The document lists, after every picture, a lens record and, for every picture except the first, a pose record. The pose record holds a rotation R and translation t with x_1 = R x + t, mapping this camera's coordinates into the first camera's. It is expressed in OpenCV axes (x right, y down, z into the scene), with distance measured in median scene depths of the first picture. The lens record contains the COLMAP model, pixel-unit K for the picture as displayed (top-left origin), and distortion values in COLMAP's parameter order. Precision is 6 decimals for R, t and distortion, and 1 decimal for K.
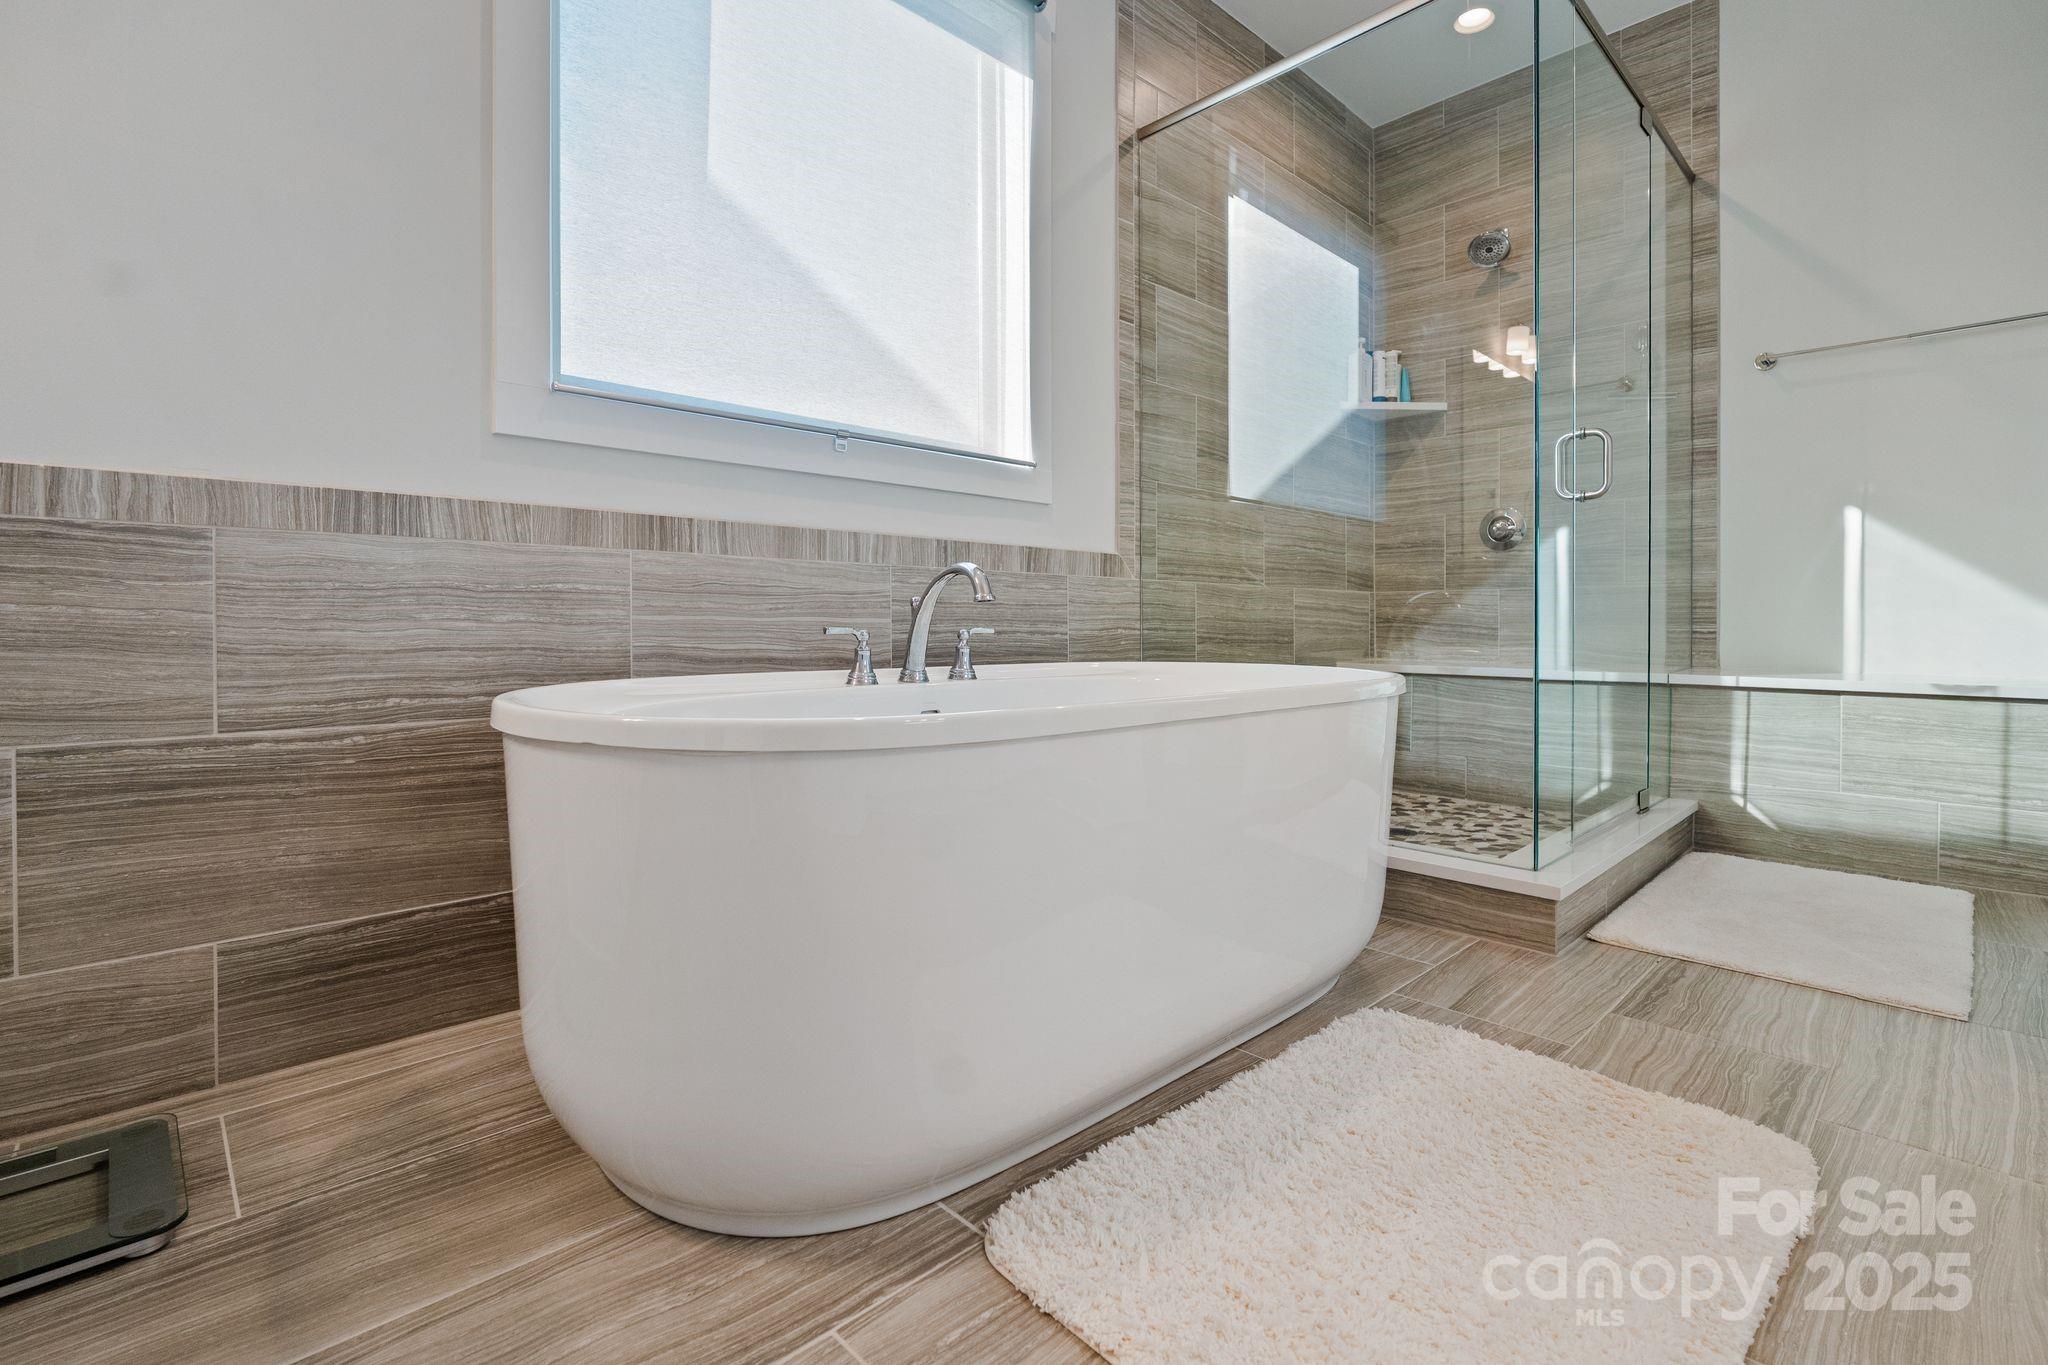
lens RADIAL K [[928.3, 0, 1020.1], [0, 928.3, 645.0], [0, 0, 1]] dist [-0.008941, 0.001178]
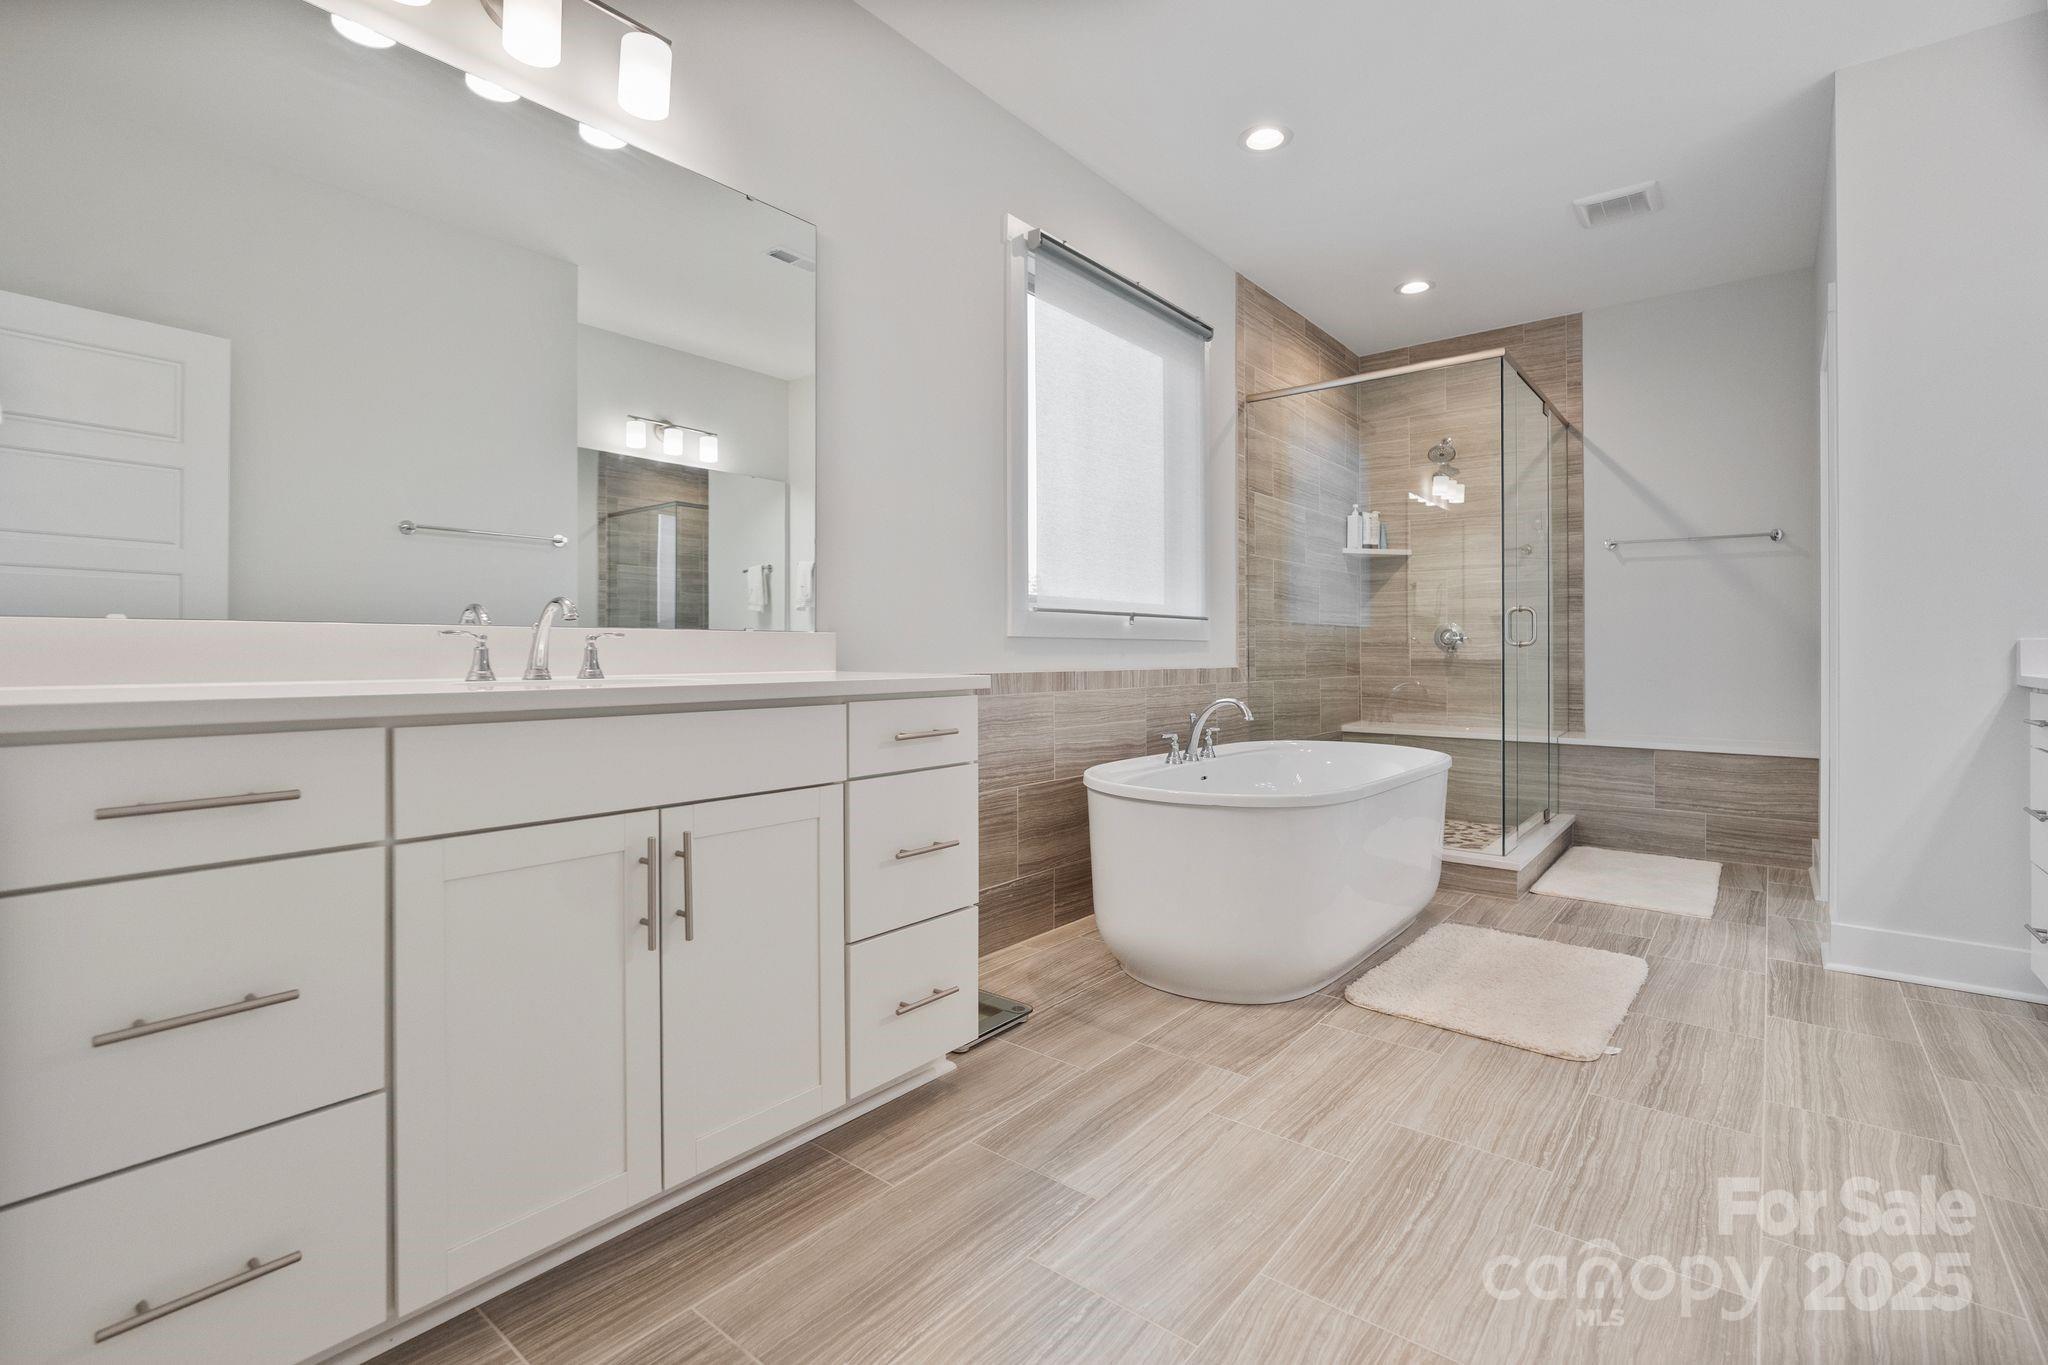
lens RADIAL K [[928.3, 0, 1022.7], [0, 928.3, 665.6], [0, 0, 1]] dist [-0.008941, 0.001178]
pose [[0.991495, -0.002788, 0.130115, -0.472728], [0.003741, 0.999968, -0.007077, -0.093047], [-0.130091, 0.007504, 0.991474, -0.525519]]
